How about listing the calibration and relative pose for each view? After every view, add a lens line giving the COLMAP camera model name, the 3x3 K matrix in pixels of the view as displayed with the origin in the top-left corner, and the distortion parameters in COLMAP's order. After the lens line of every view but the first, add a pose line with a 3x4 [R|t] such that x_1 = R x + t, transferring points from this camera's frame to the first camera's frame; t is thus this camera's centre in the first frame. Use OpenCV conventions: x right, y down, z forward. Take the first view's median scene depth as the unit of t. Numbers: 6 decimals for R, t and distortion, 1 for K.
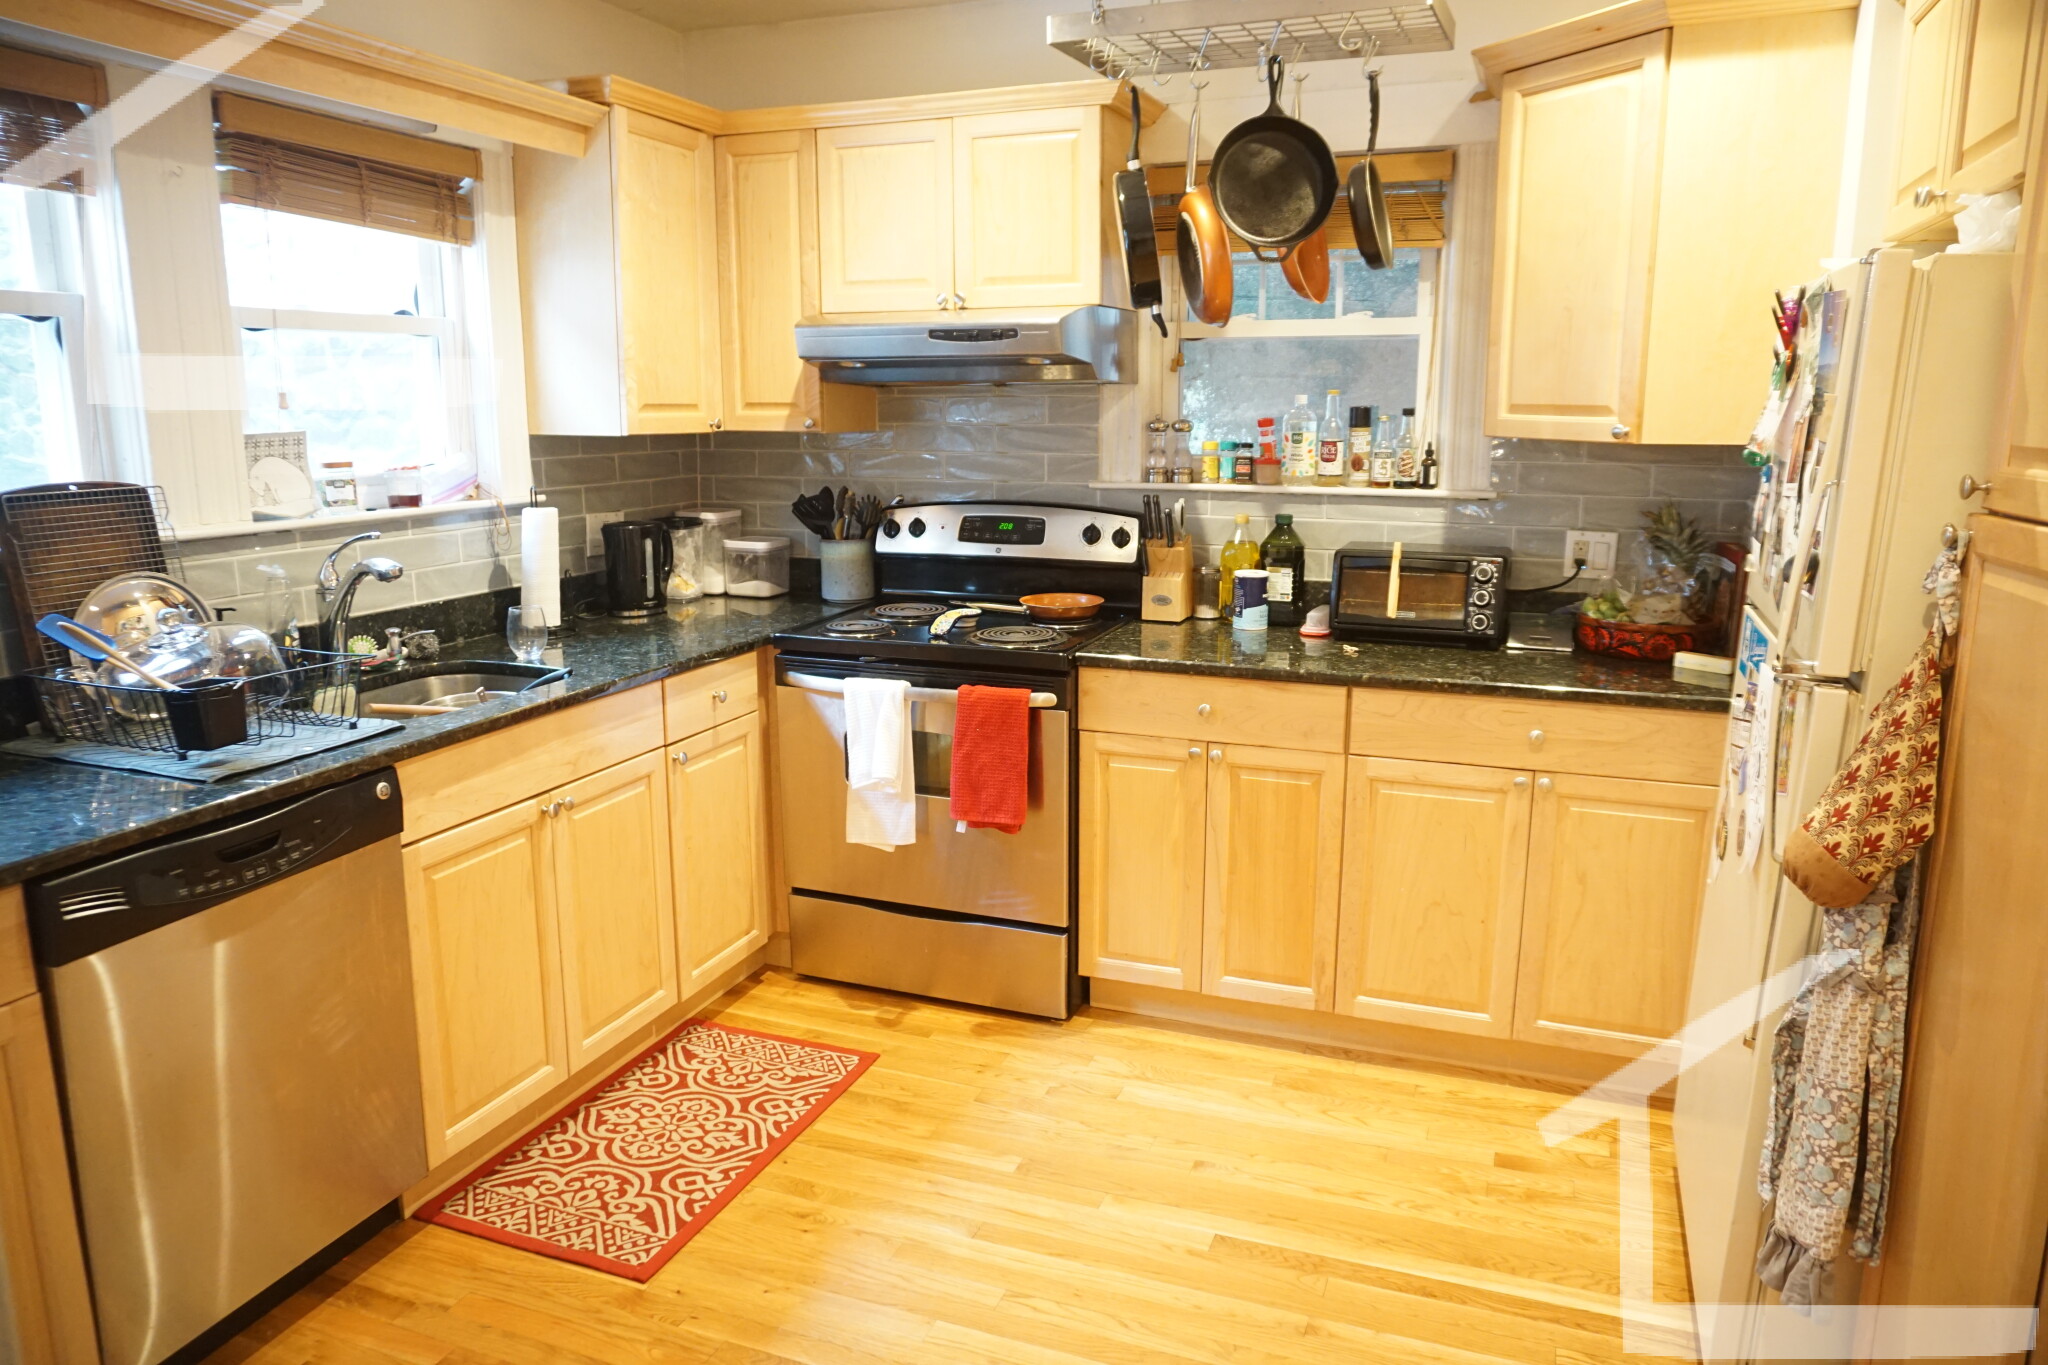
lens RADIAL K [[1390.7, 0, 1024.0], [0, 1390.7, 682.5], [0, 0, 1]] dist [-0.002203, -0.000378]
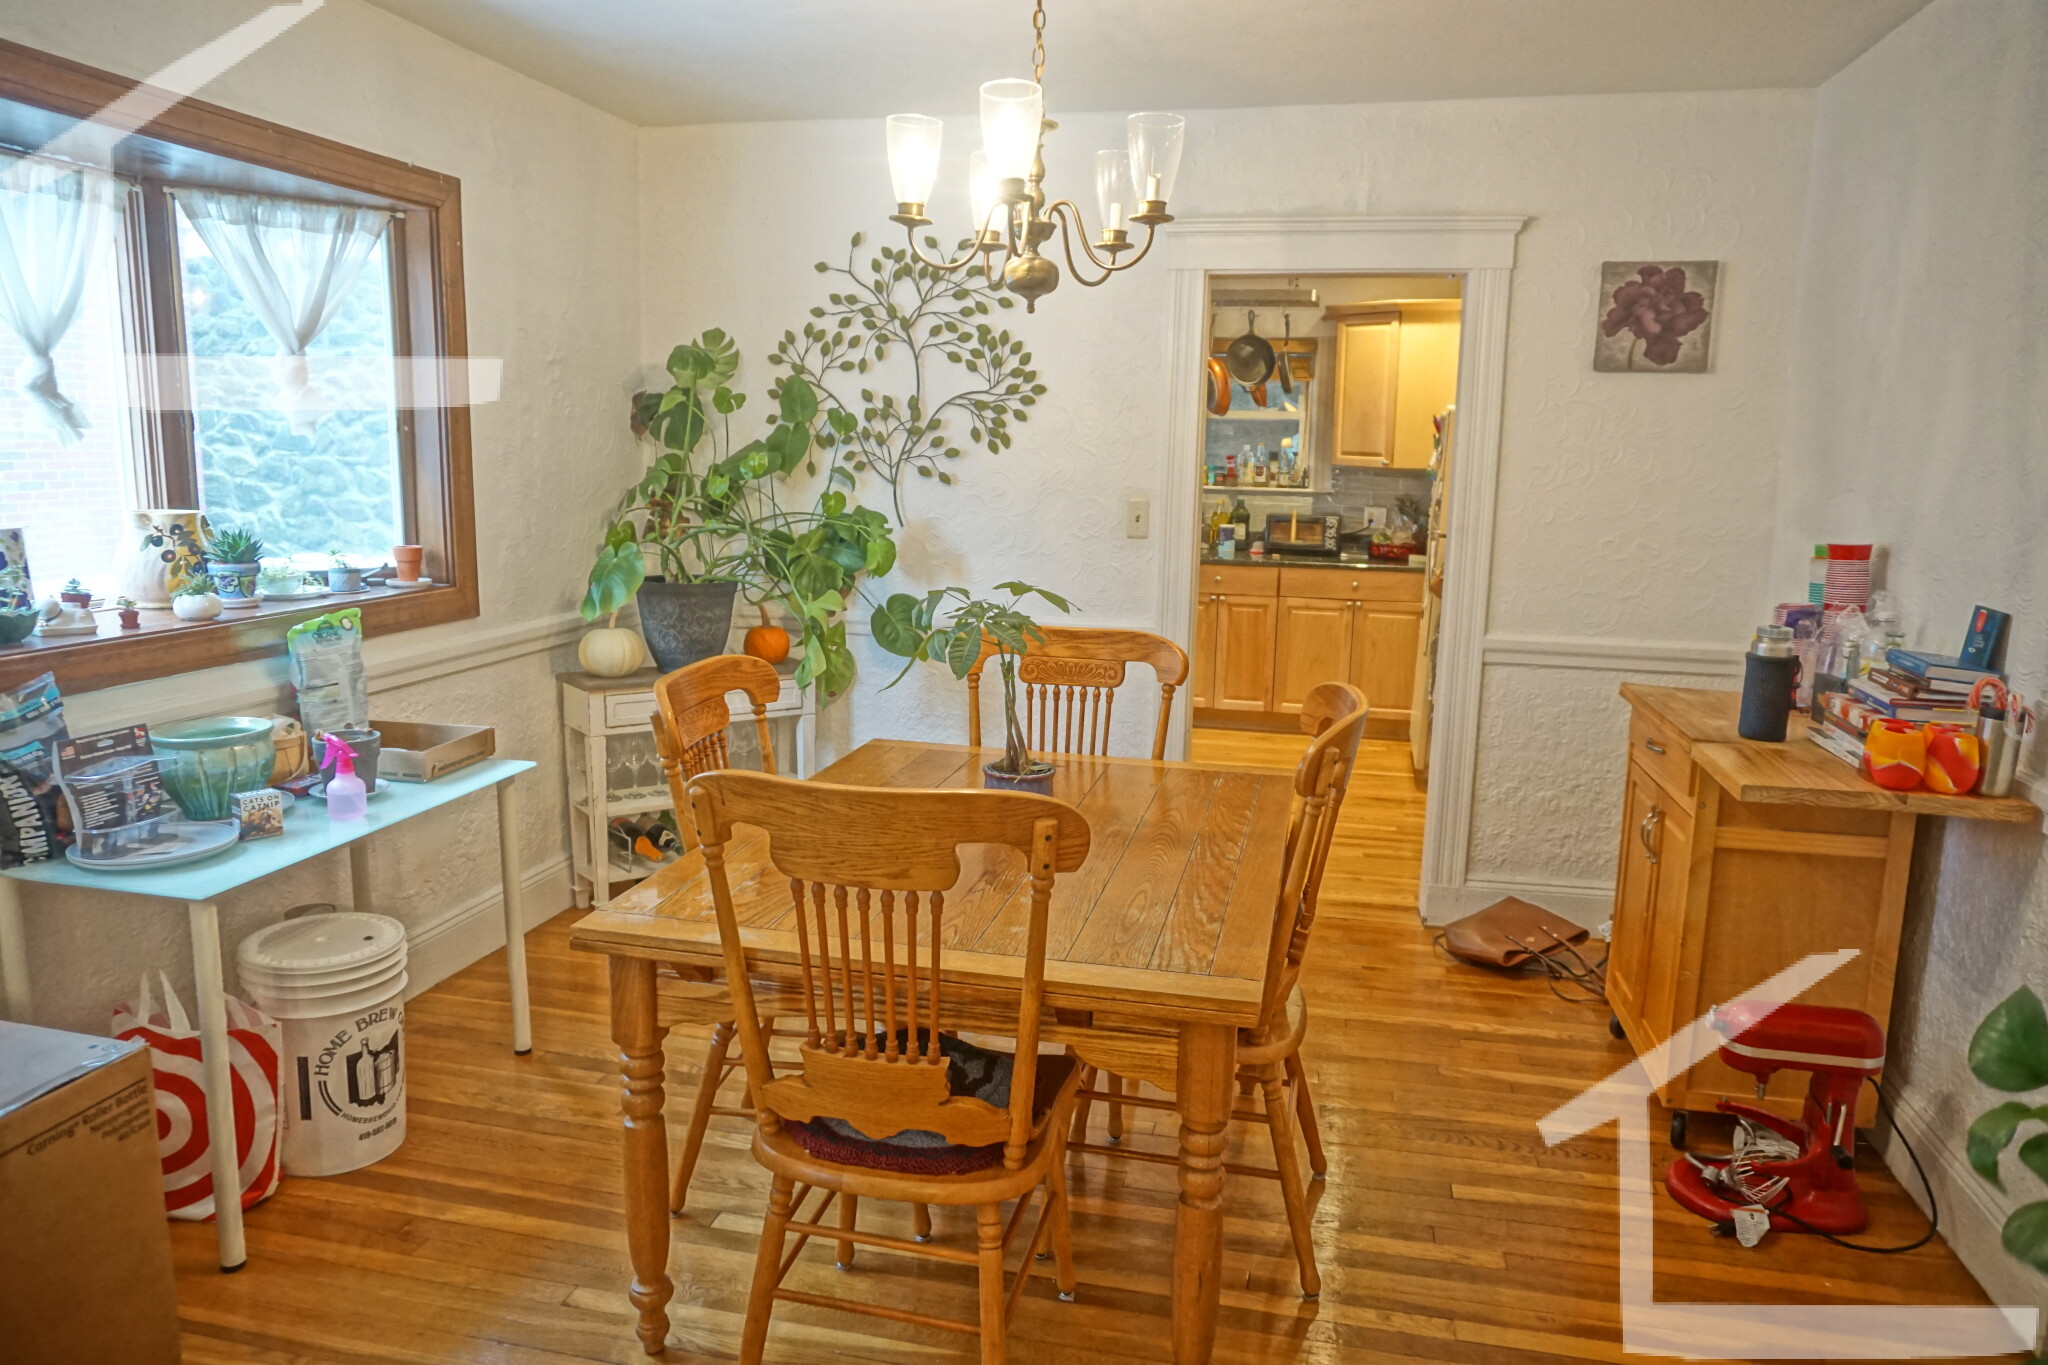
lens RADIAL K [[1401.8, 0, 1024.0], [0, 1401.8, 682.5], [0, 0, 1]] dist [-0.032534, 0.001834]
pose [[0.990739, -0.002954, 0.135748, -0.485114], [0.006539, 0.999641, -0.025970, 0.238628], [-0.135623, 0.026617, 0.990403, -1.210053]]
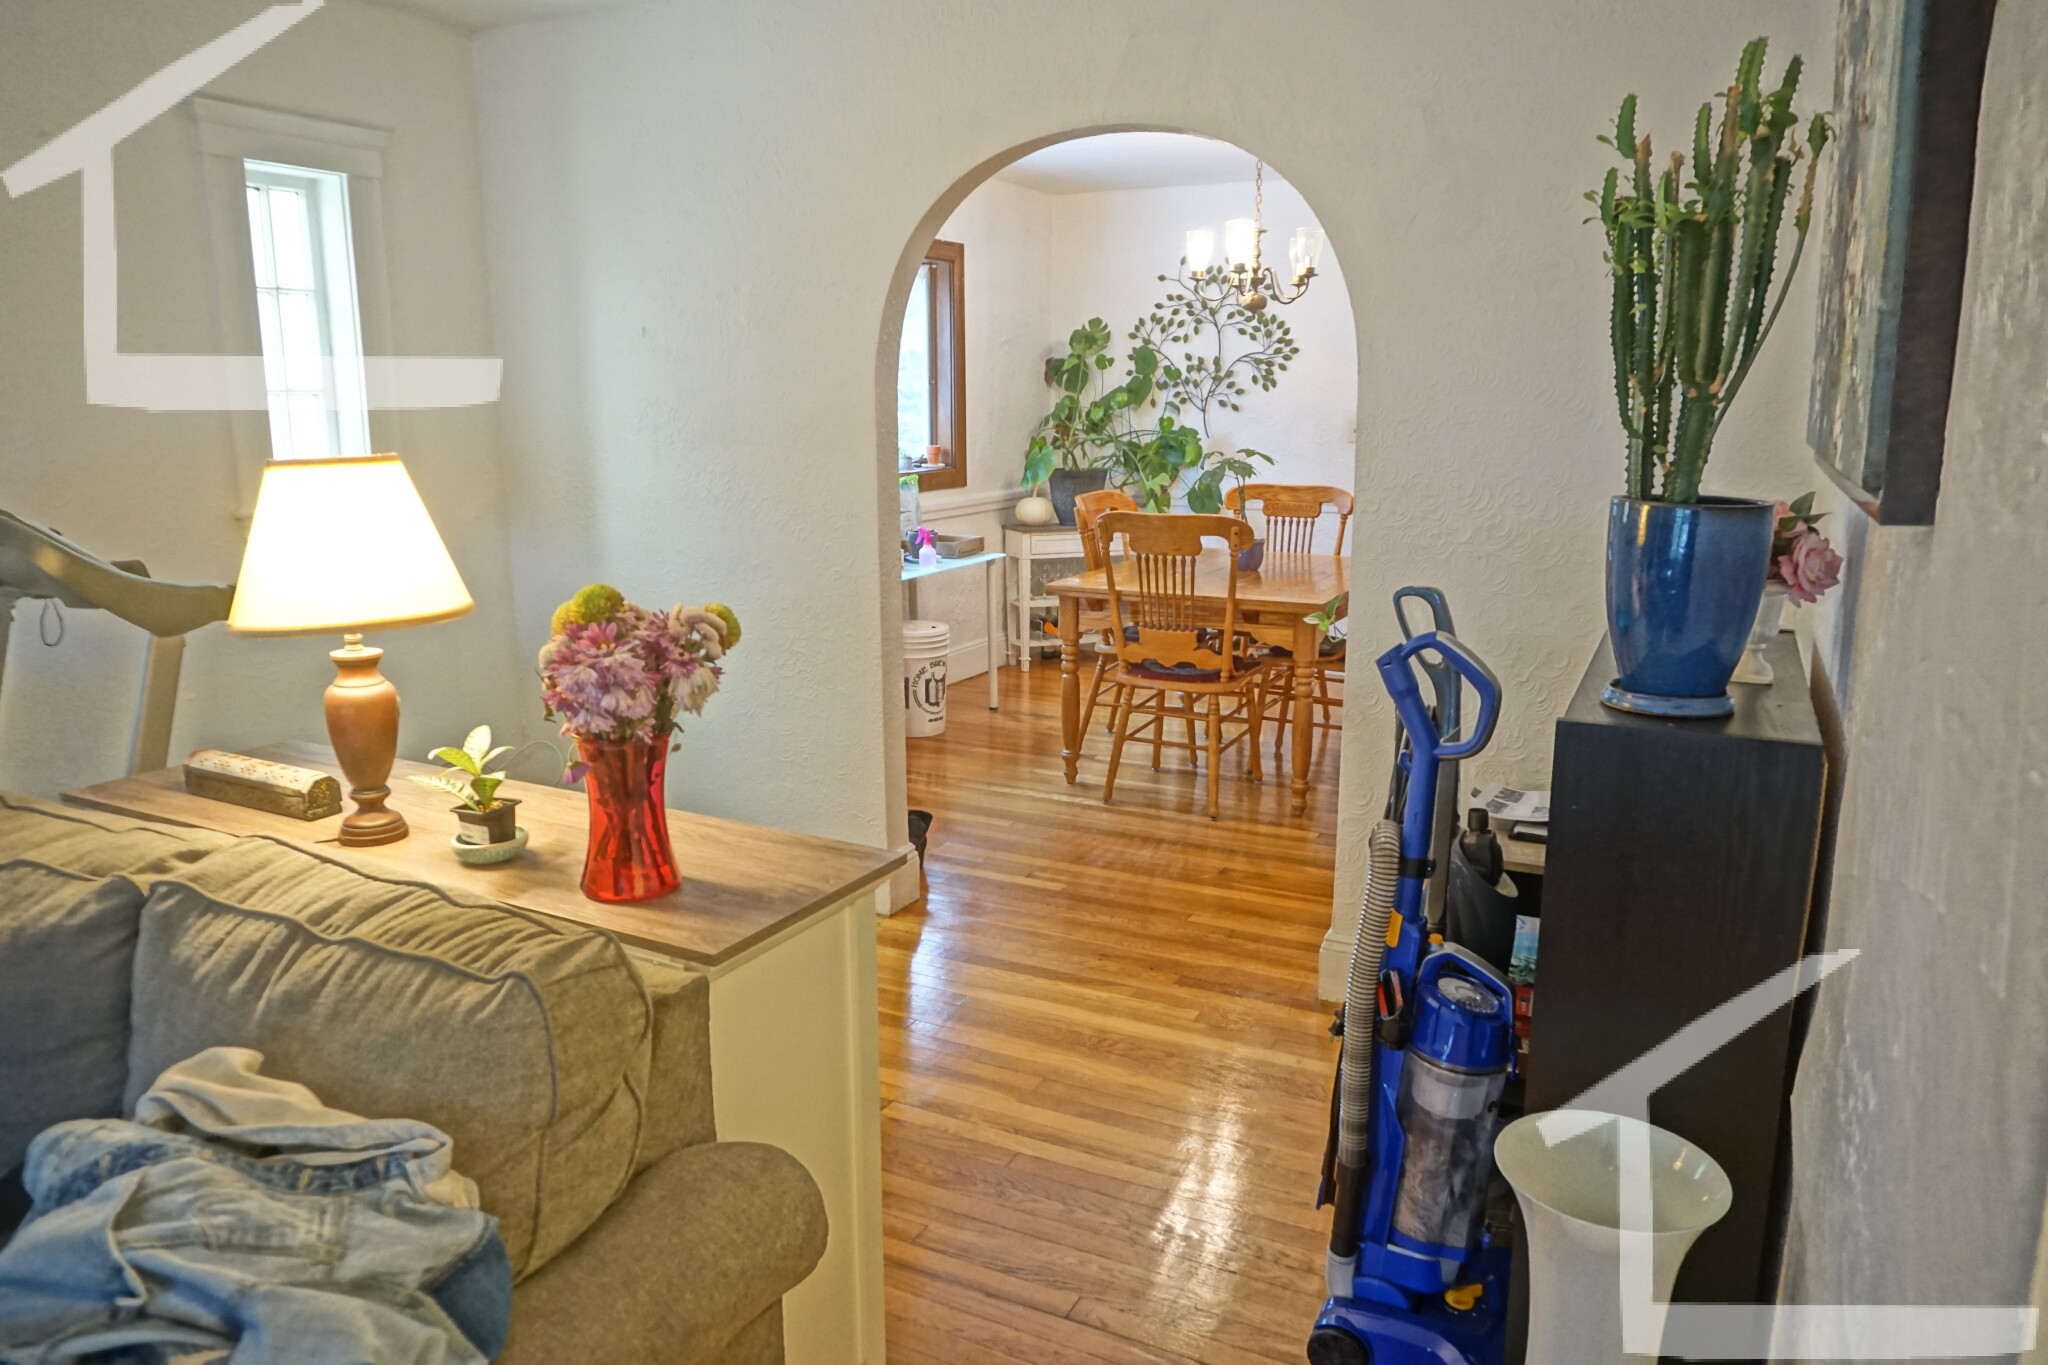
lens RADIAL K [[1401.8, 0, 1024.0], [0, 1401.8, 682.5], [0, 0, 1]] dist [-0.032534, 0.001834]
pose [[0.993920, 0.021235, -0.108035, -0.422421], [-0.020475, 0.999757, 0.008140, 0.681109], [0.108181, -0.005879, 0.994114, -3.268811]]
